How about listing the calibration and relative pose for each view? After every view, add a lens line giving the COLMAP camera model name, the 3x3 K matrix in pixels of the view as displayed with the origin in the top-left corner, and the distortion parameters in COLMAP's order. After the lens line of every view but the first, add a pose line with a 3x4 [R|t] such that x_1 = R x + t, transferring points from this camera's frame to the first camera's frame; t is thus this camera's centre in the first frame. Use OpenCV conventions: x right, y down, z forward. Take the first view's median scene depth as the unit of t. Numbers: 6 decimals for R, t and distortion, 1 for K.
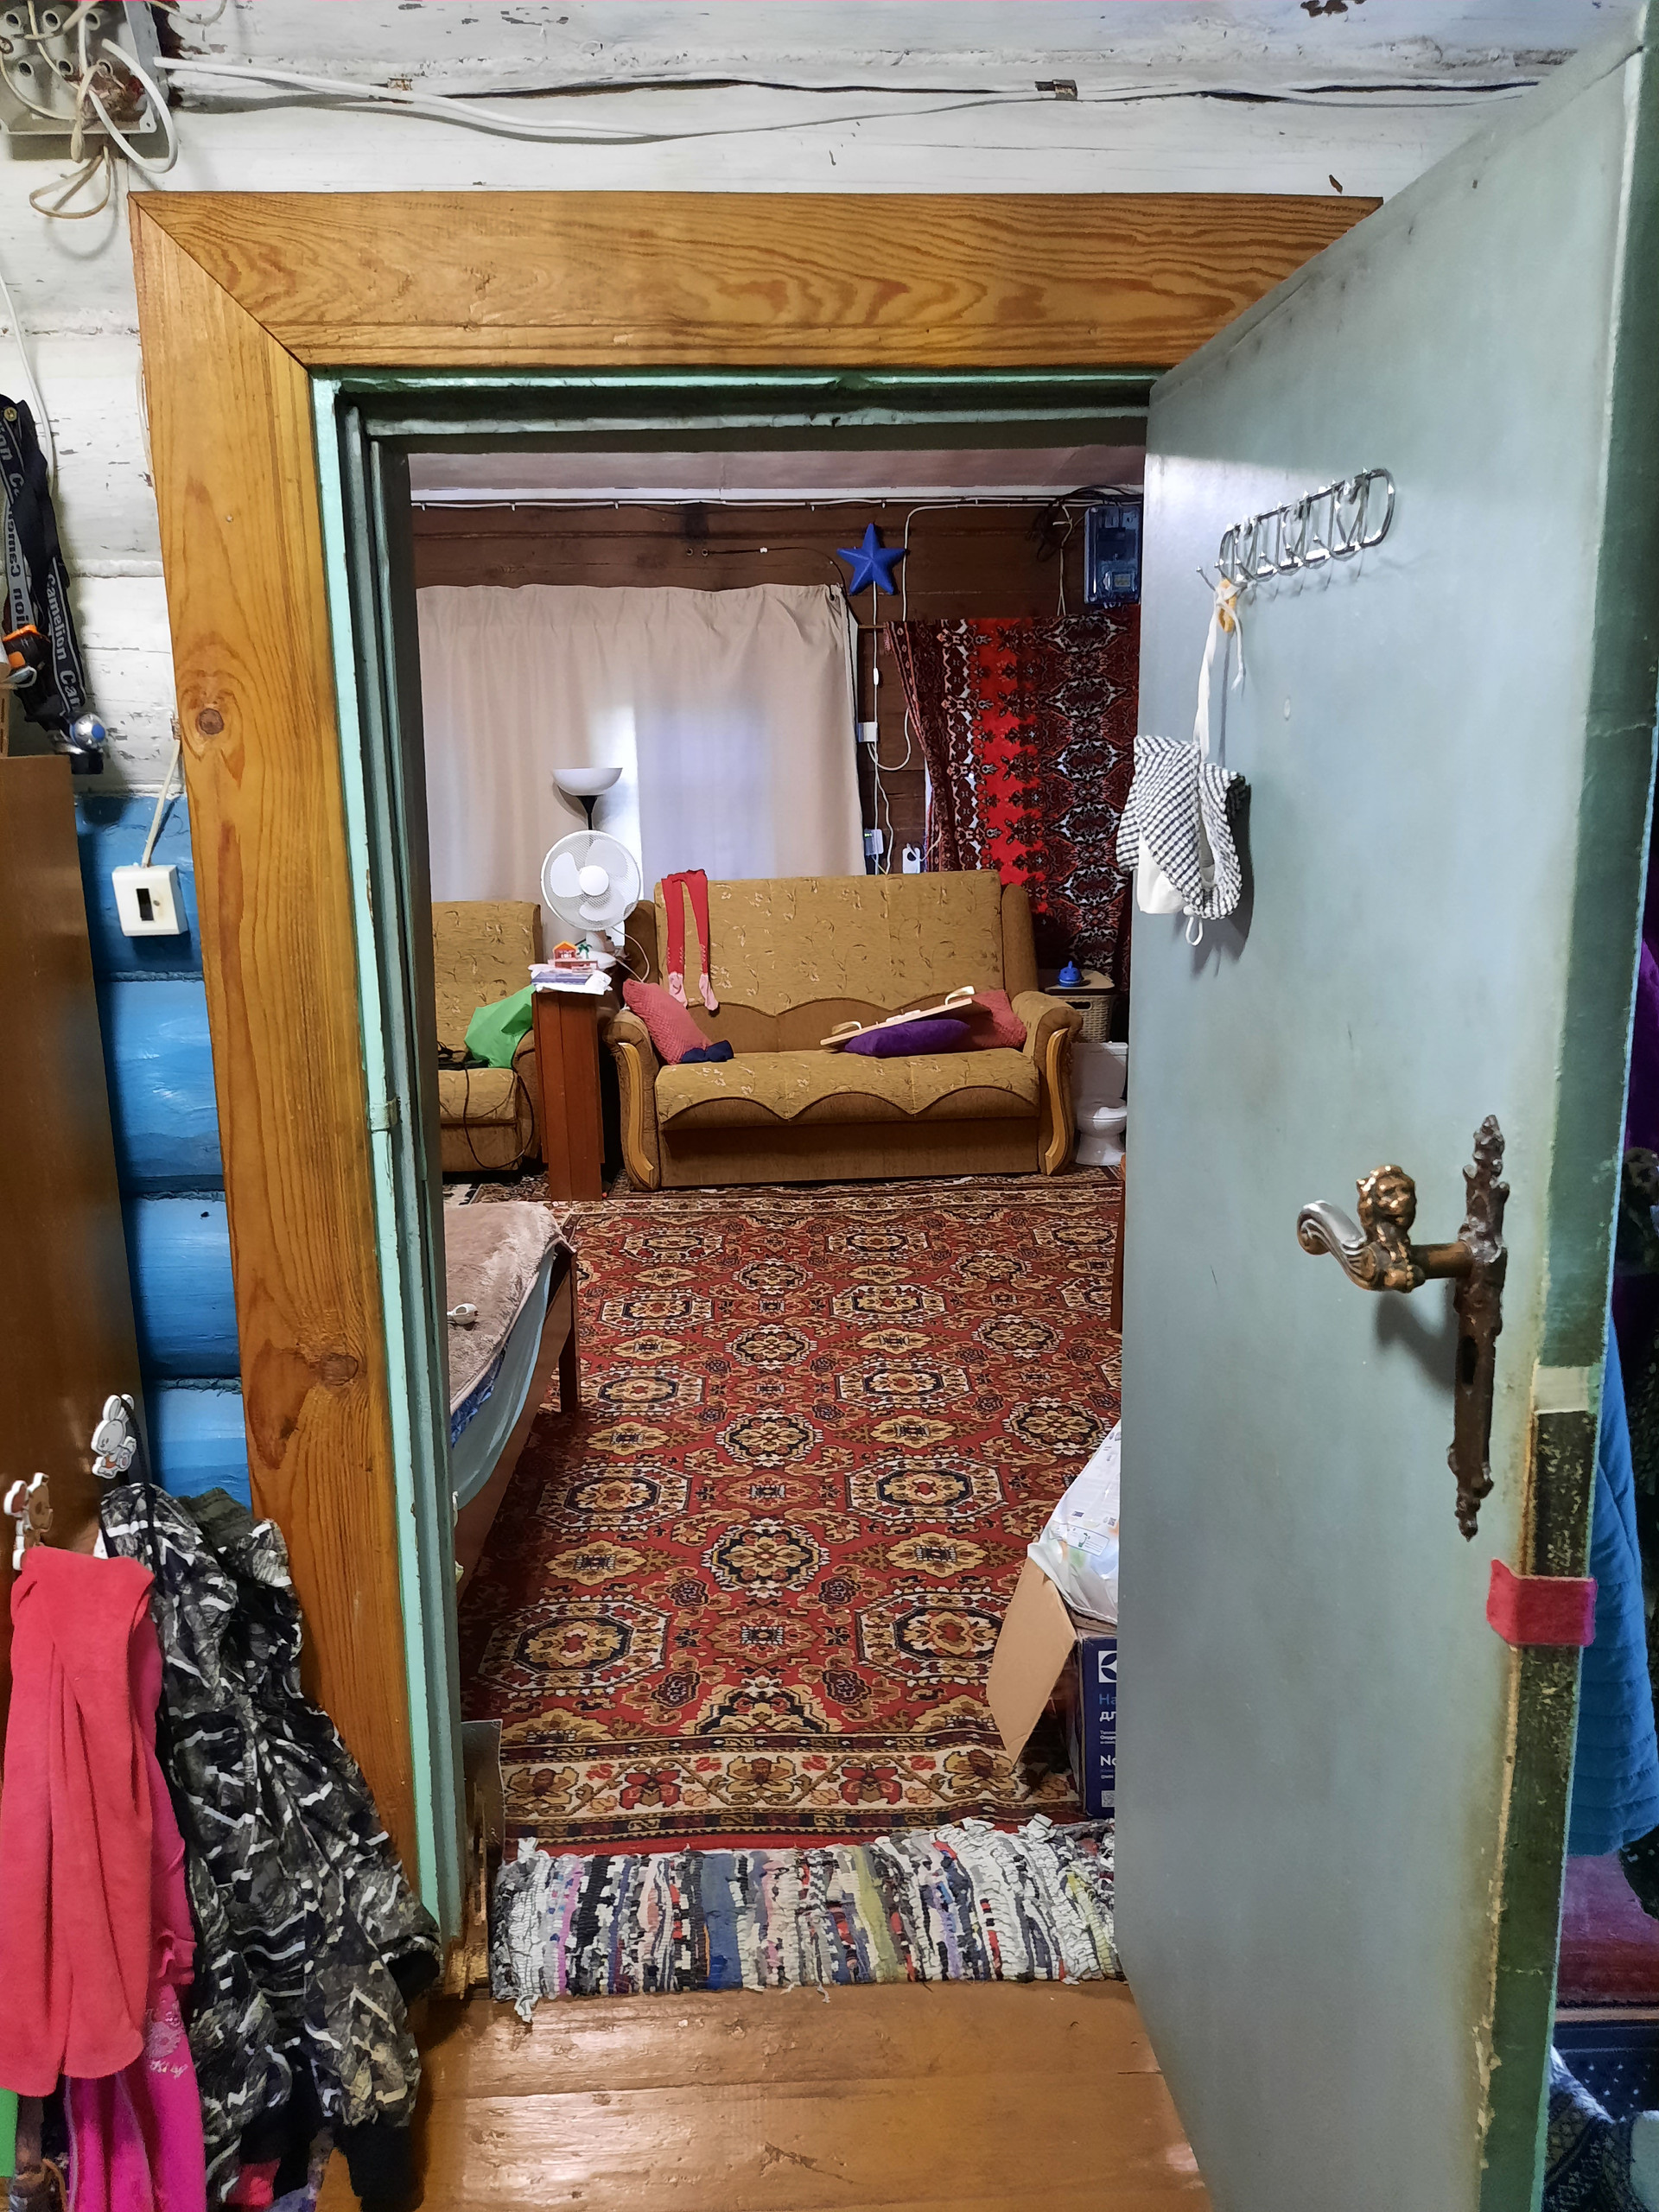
lens RADIAL K [[1559.5, 0, 781.4], [0, 1559.5, 1095.5], [0, 0, 1]] dist [0.093339, -0.132037]
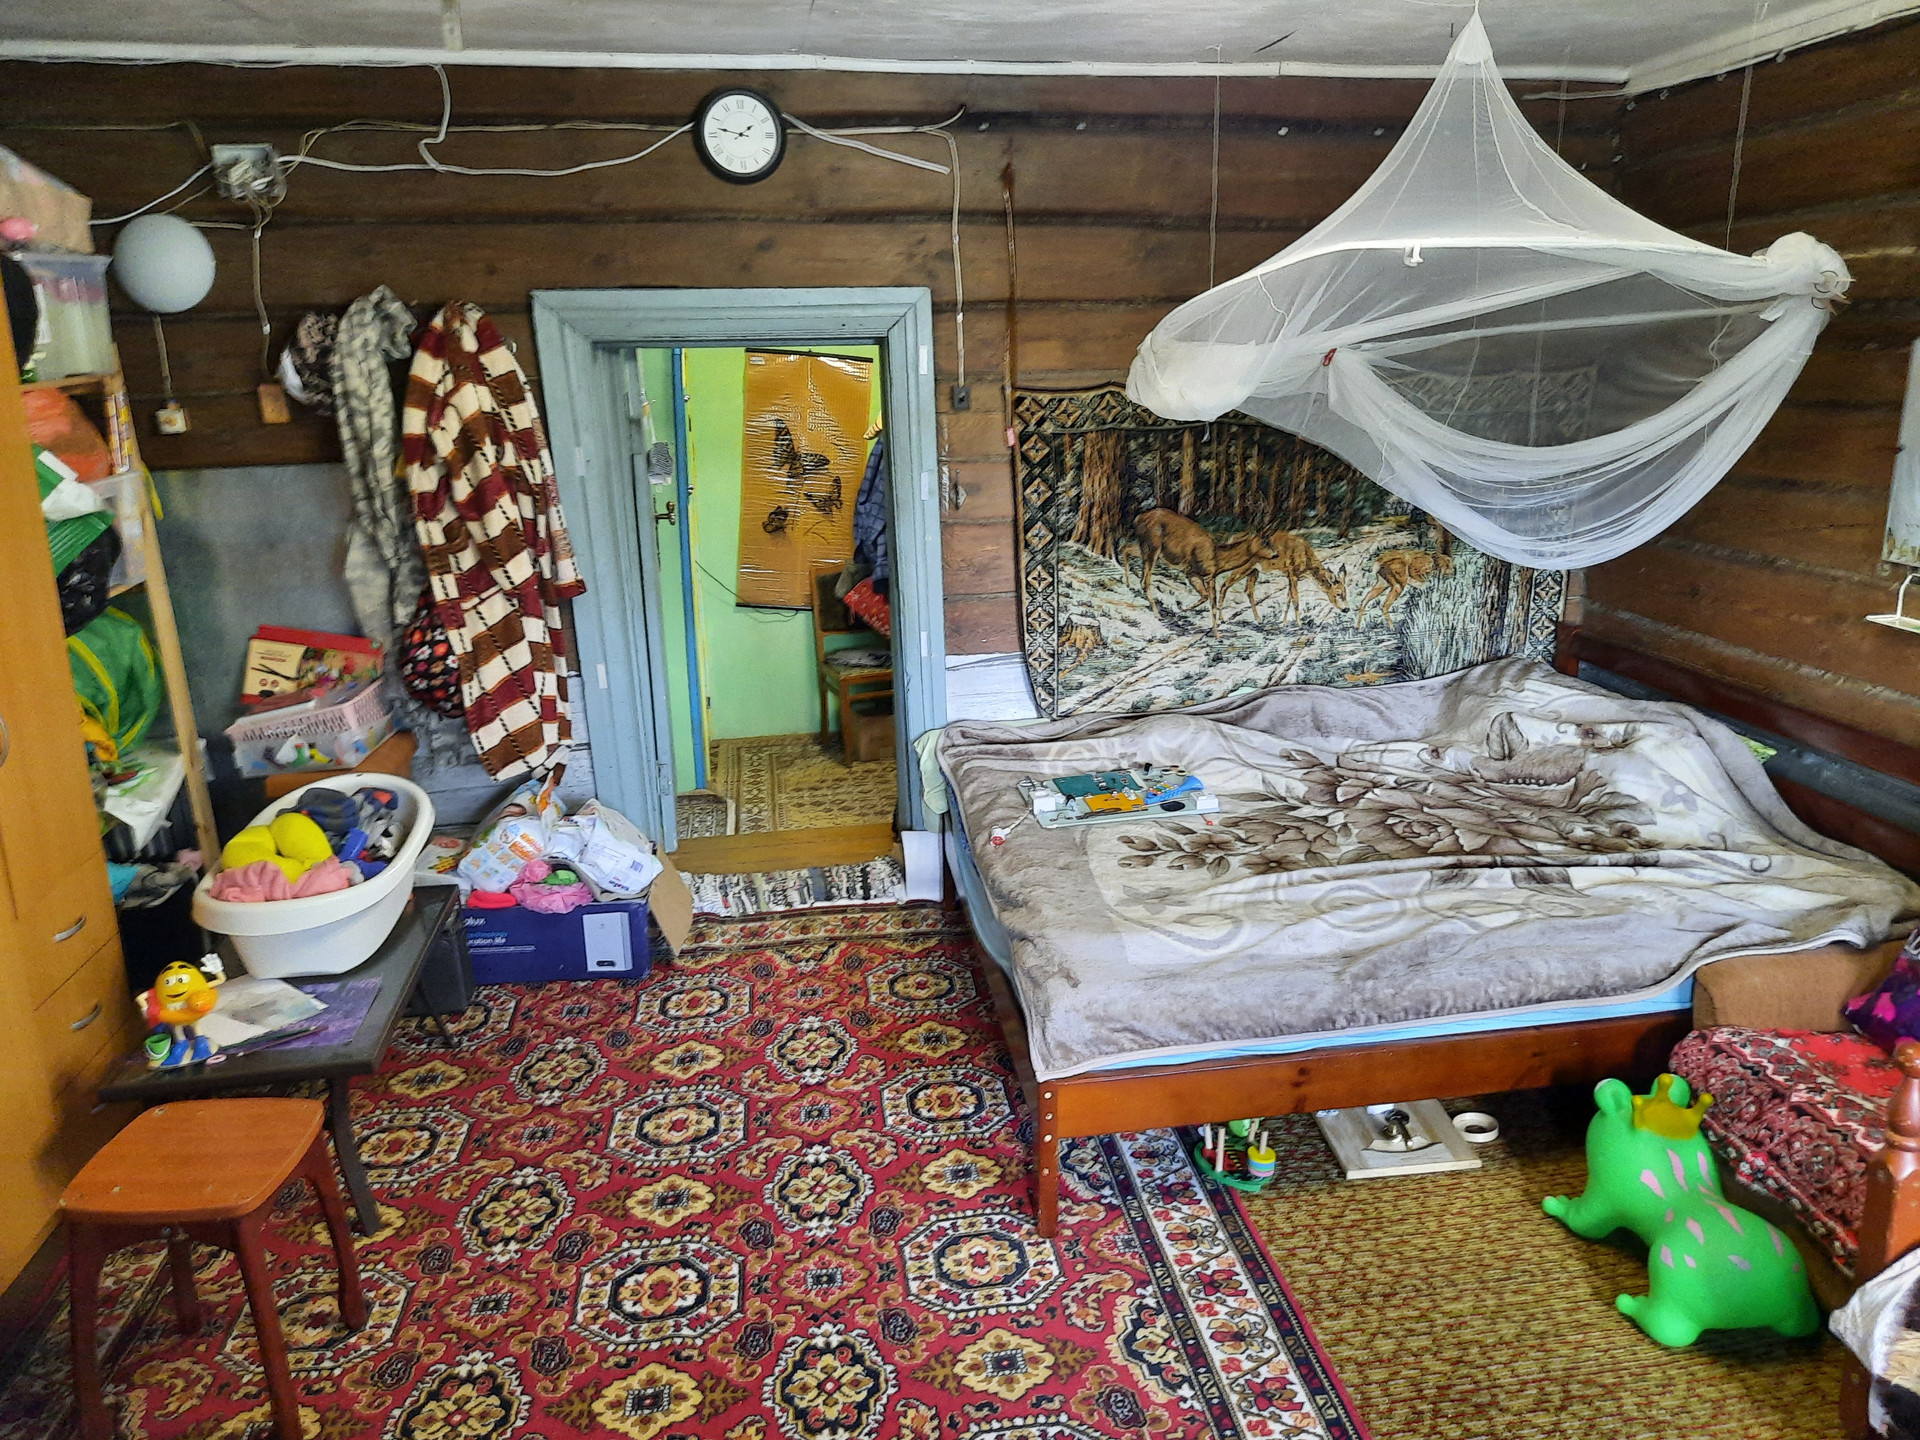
lens RADIAL K [[1418.4, 0, 970.6], [0, 1418.4, 721.6], [0, 0, 1]] dist [0.095729, -0.123788]
pose [[-0.990122, 0.069546, -0.121741, -0.008577], [0.006339, 0.889625, 0.456649, -0.301331], [0.140062, 0.451366, -0.881278, 1.107913]]
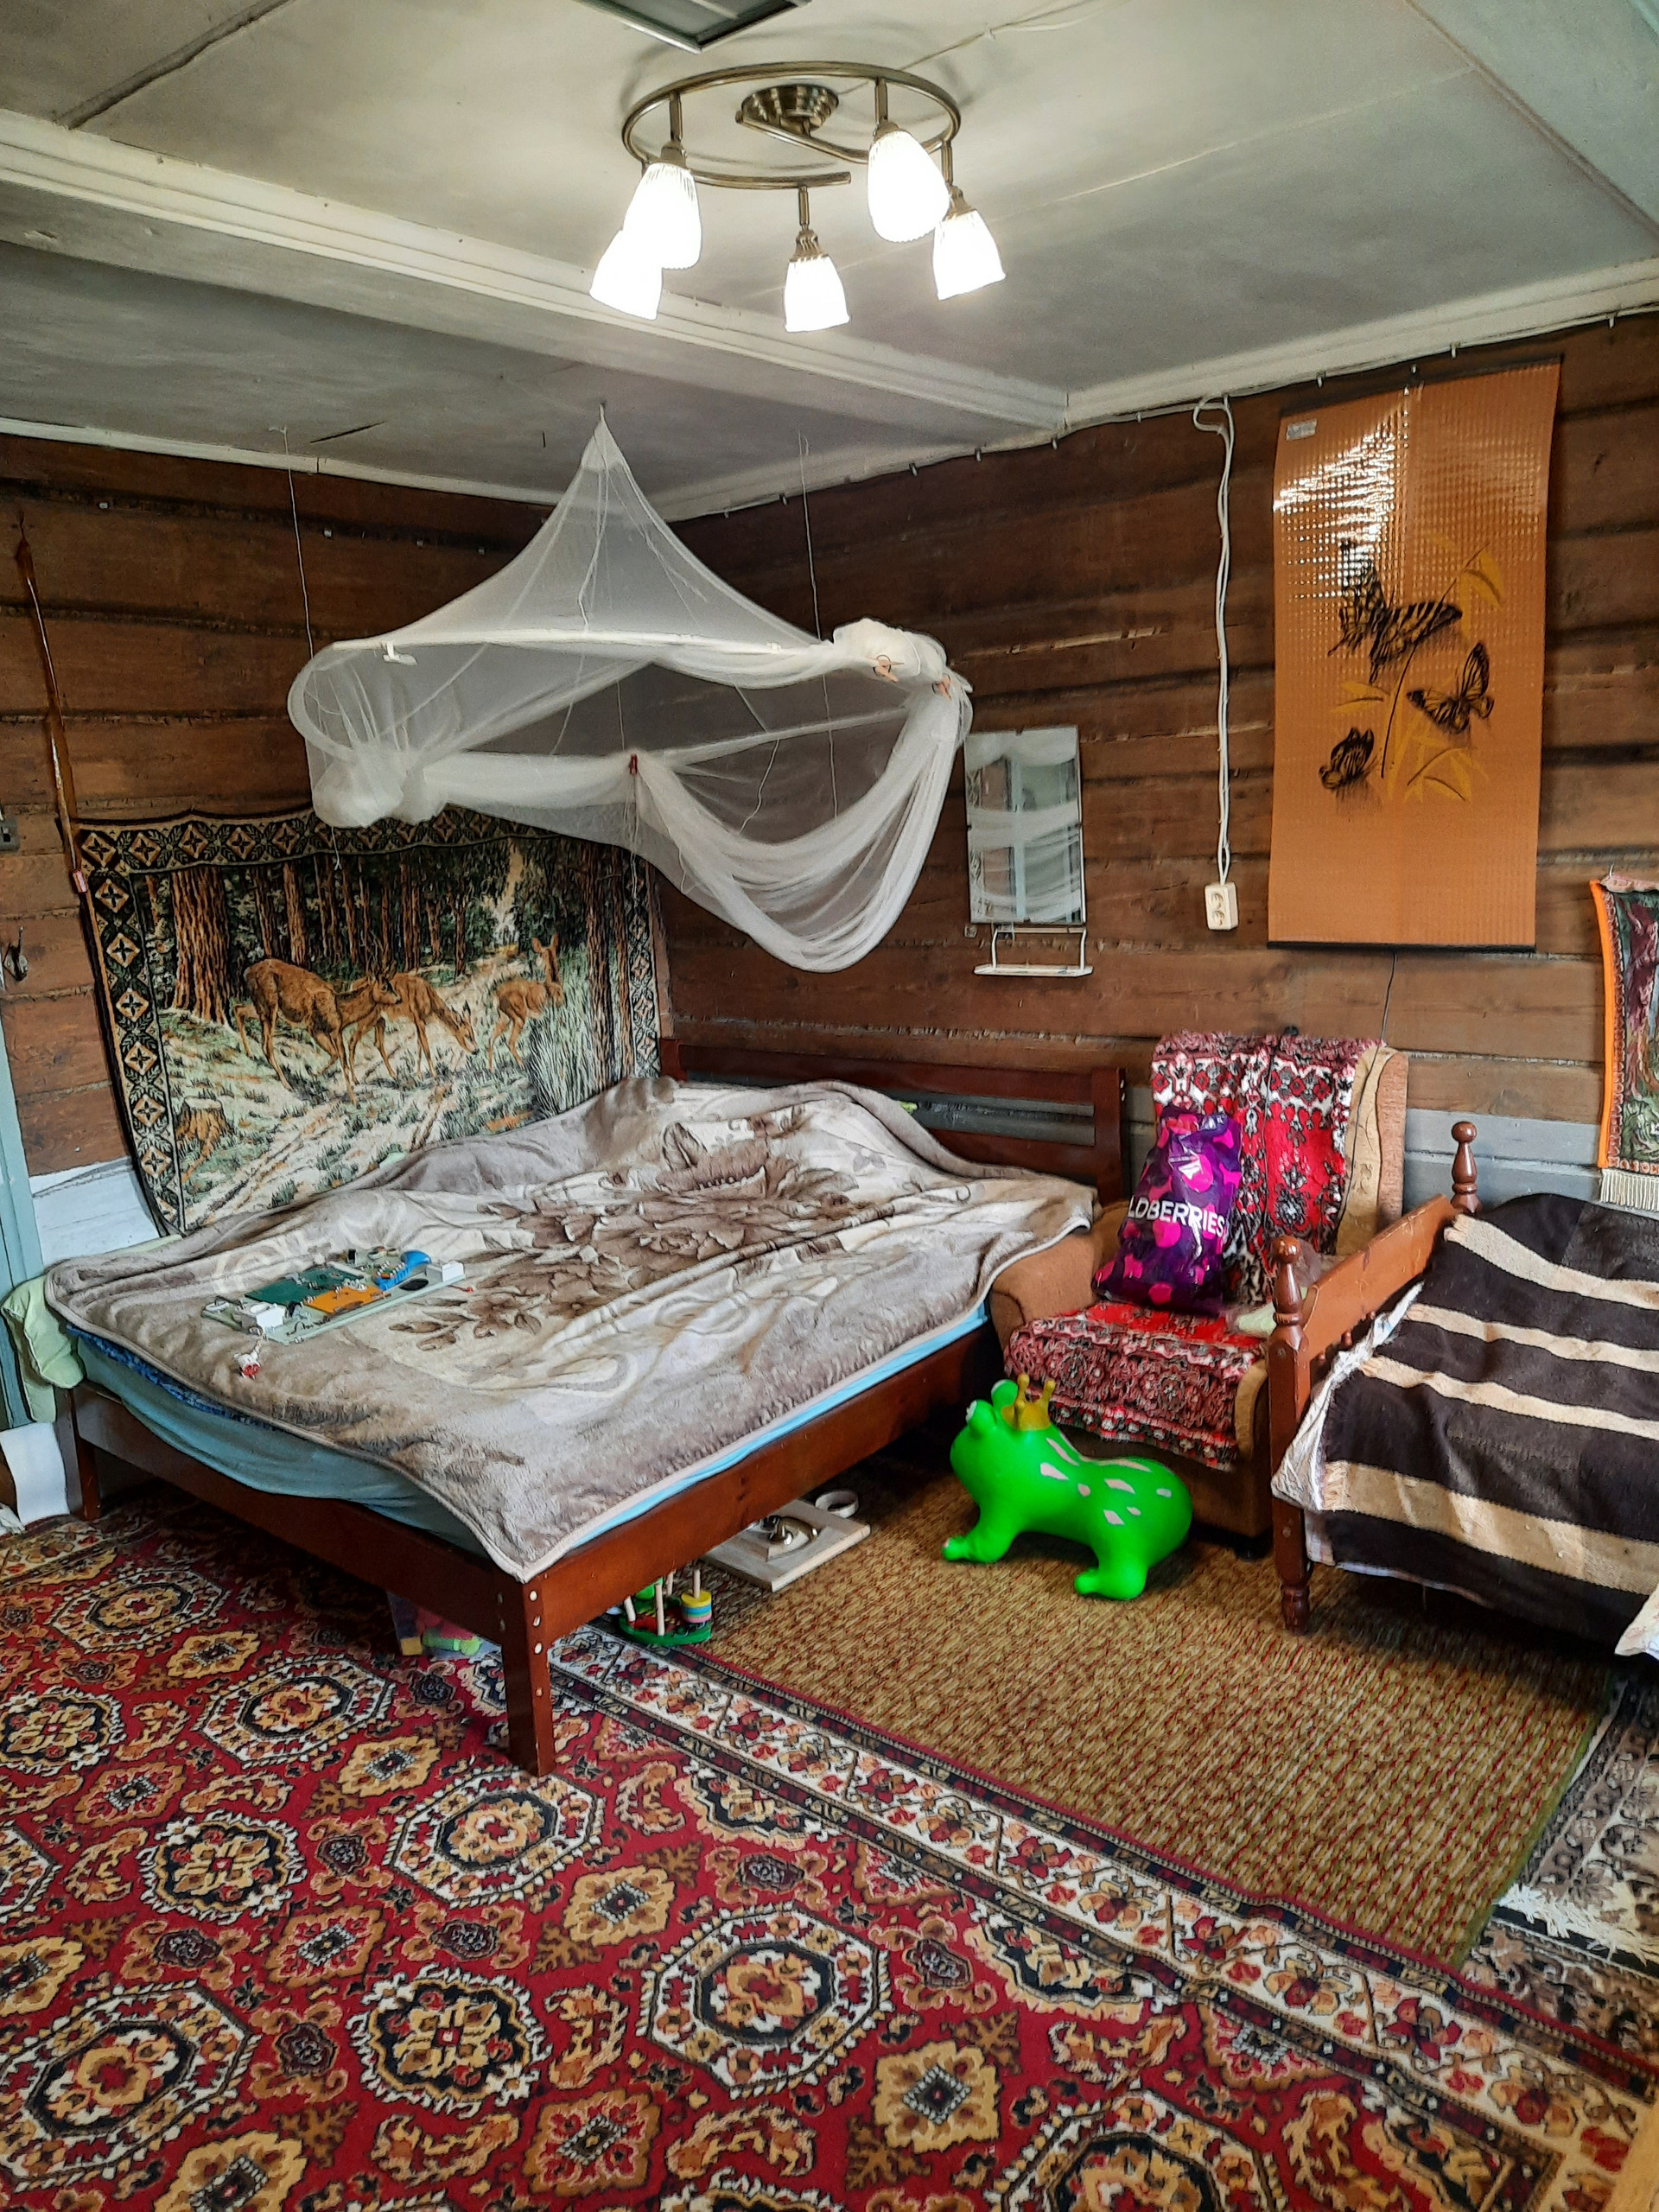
lens RADIAL K [[1627.0, 0, 829.4], [0, 1627.0, 1097.7], [0, 0, 1]] dist [0.070199, -0.058736]
pose [[-0.646558, 0.200395, -0.736074, 0.198136], [-0.085385, 0.939808, 0.330863, -0.255224], [0.758071, 0.276772, -0.590529, 1.032114]]
